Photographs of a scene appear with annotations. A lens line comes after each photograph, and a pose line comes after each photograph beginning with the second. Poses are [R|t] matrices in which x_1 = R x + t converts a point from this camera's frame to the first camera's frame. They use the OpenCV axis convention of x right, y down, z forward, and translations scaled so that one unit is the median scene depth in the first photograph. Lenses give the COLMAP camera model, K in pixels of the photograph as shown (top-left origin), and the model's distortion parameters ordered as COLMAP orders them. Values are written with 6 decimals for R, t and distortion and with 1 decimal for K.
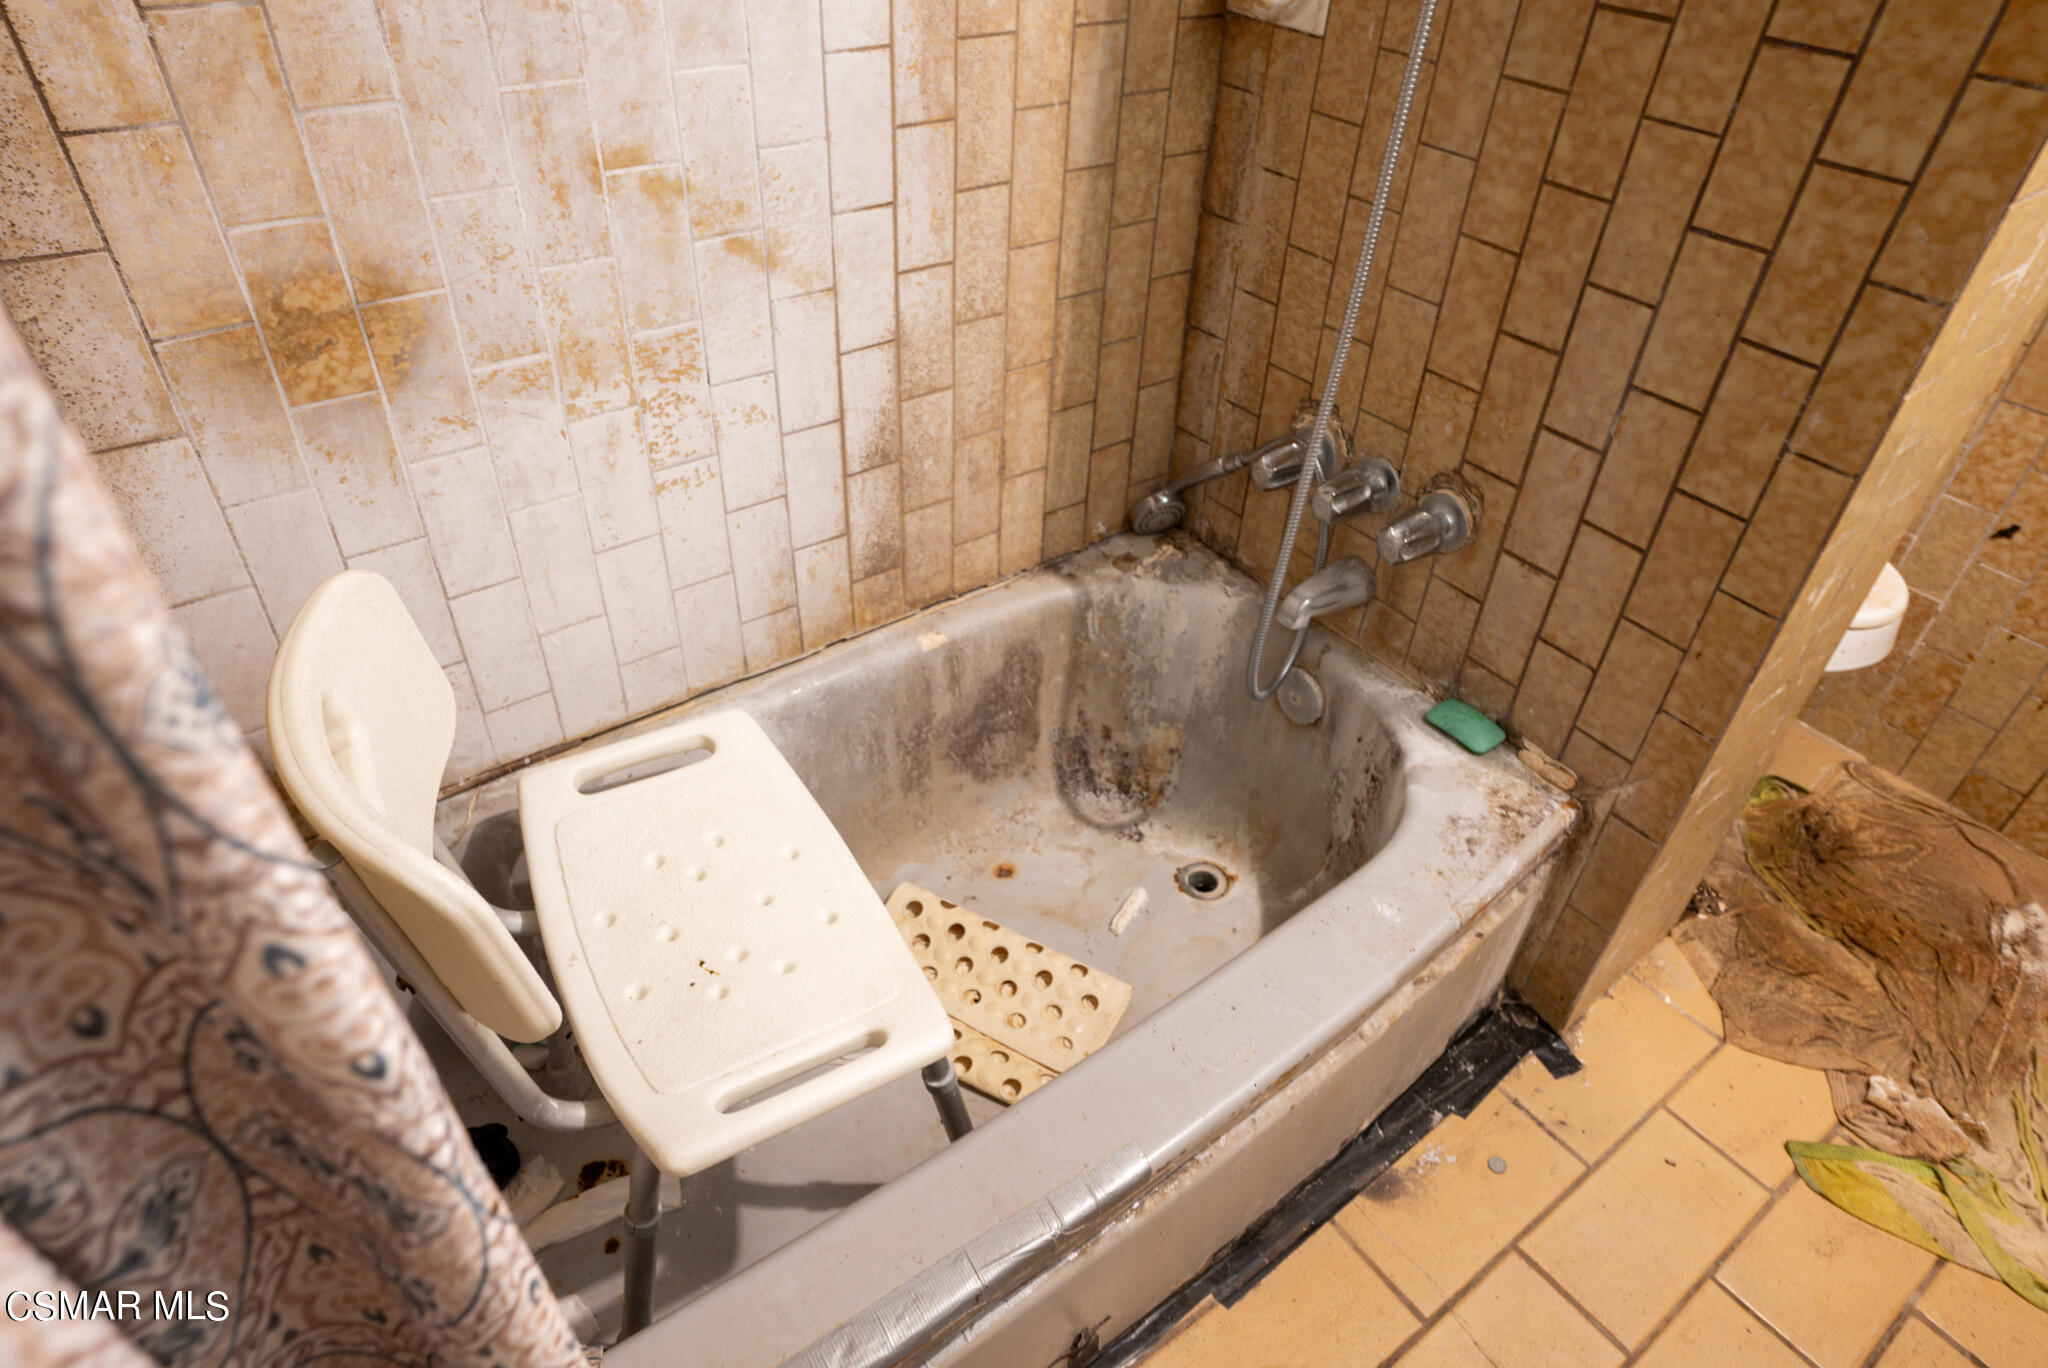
lens RADIAL K [[1194.1, 0, 1024.4], [0, 1194.1, 674.2], [0, 0, 1]] dist [-0.049280, 0.035222]
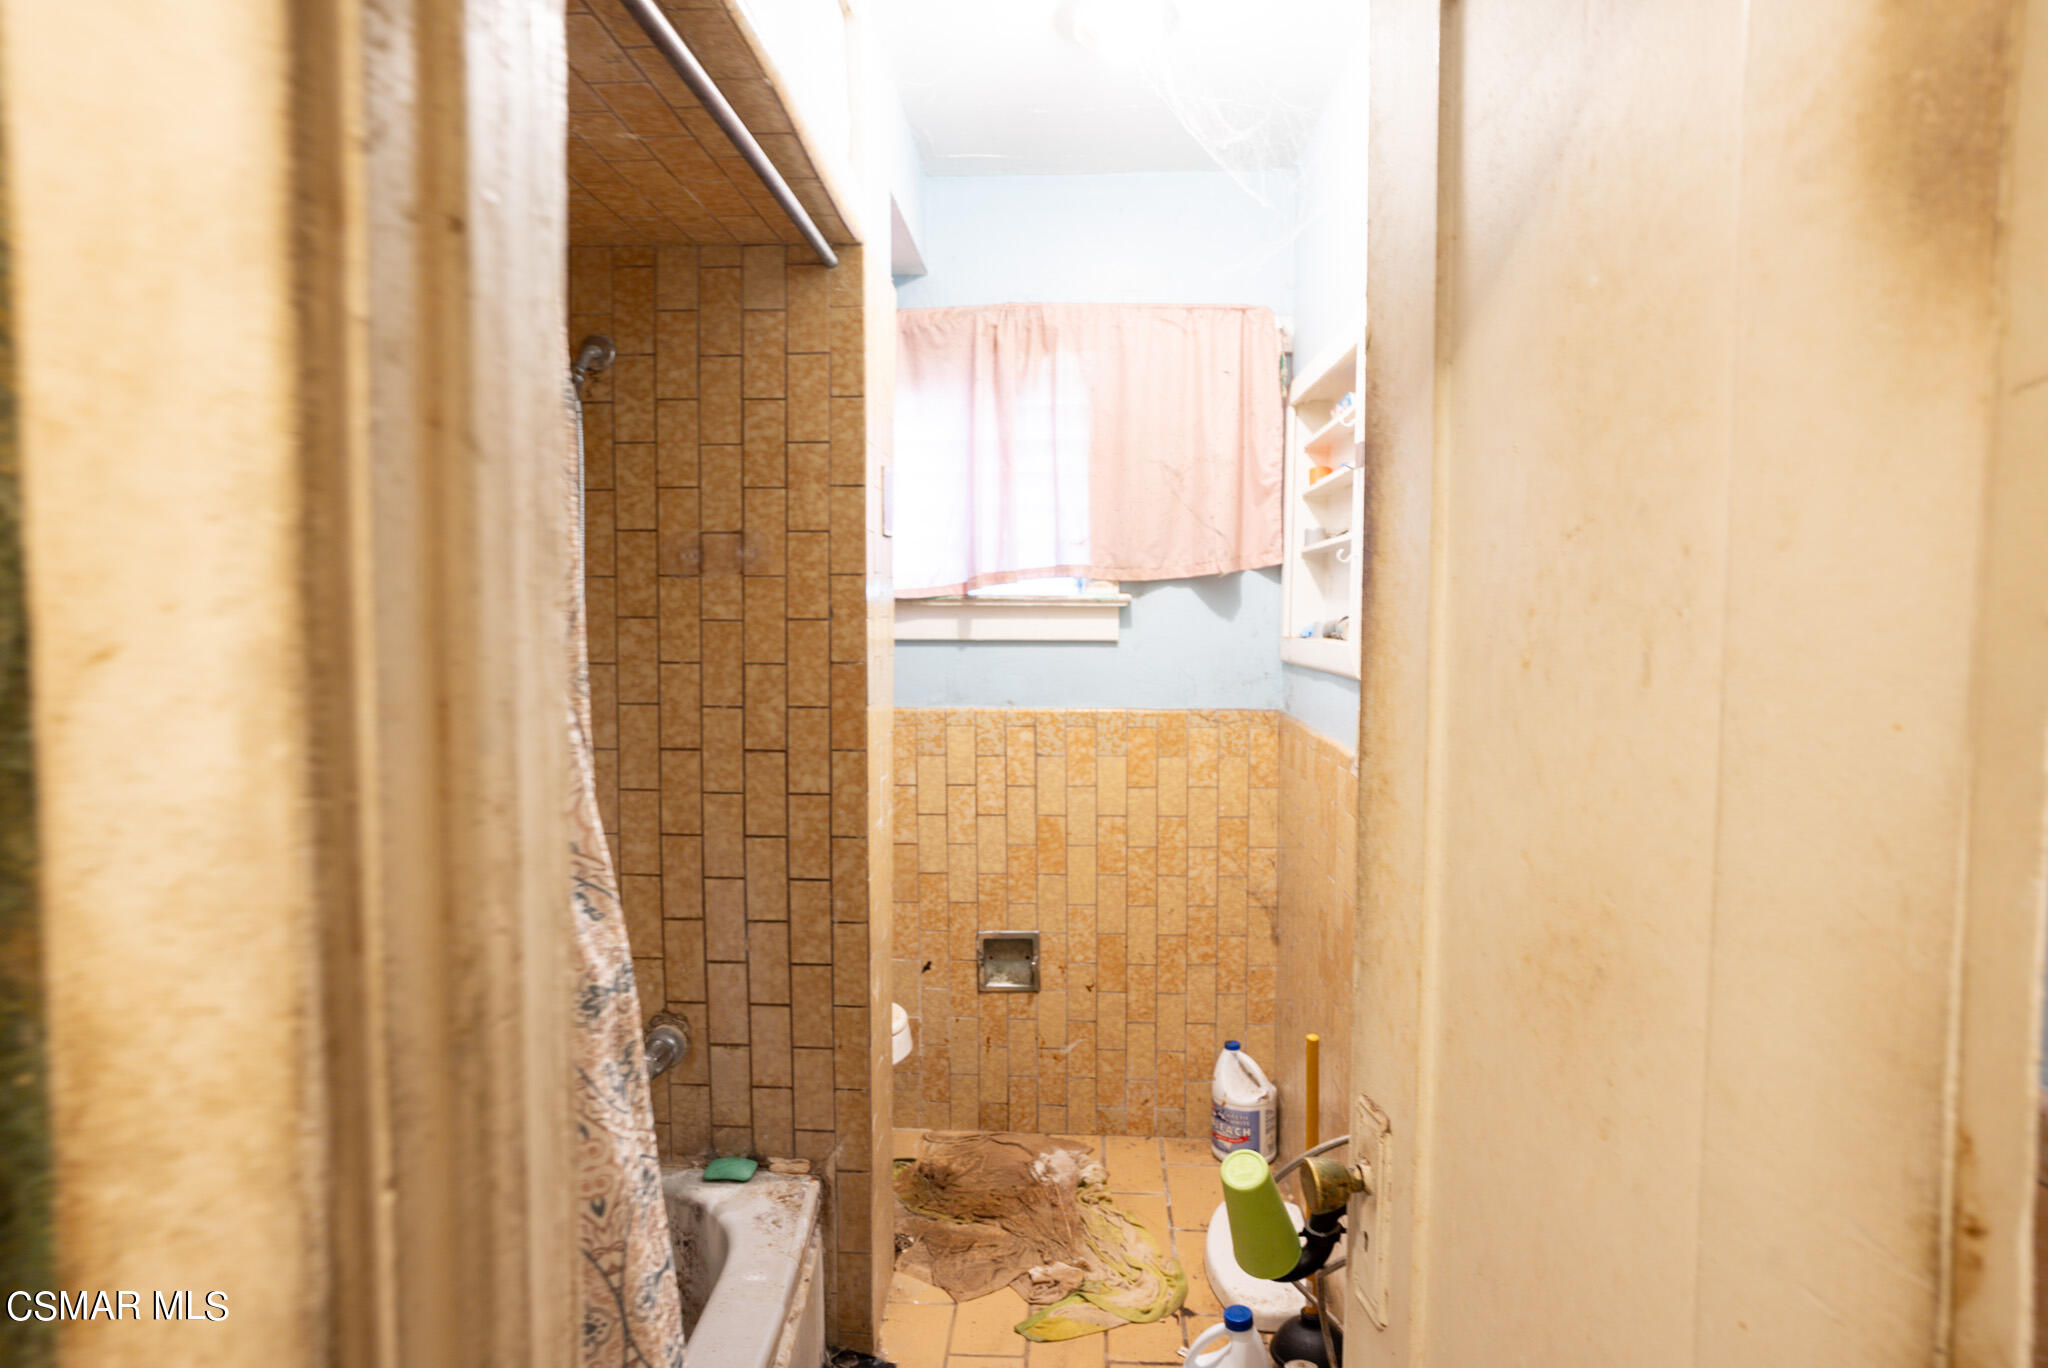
lens RADIAL K [[1194.1, 0, 1024.4], [0, 1194.1, 674.2], [0, 0, 1]] dist [-0.049280, 0.035222]
pose [[0.636150, -0.079546, 0.767454, -0.508341], [0.500008, 0.800046, -0.331538, 0.234613], [-0.587626, 0.594641, 0.548723, -0.417631]]
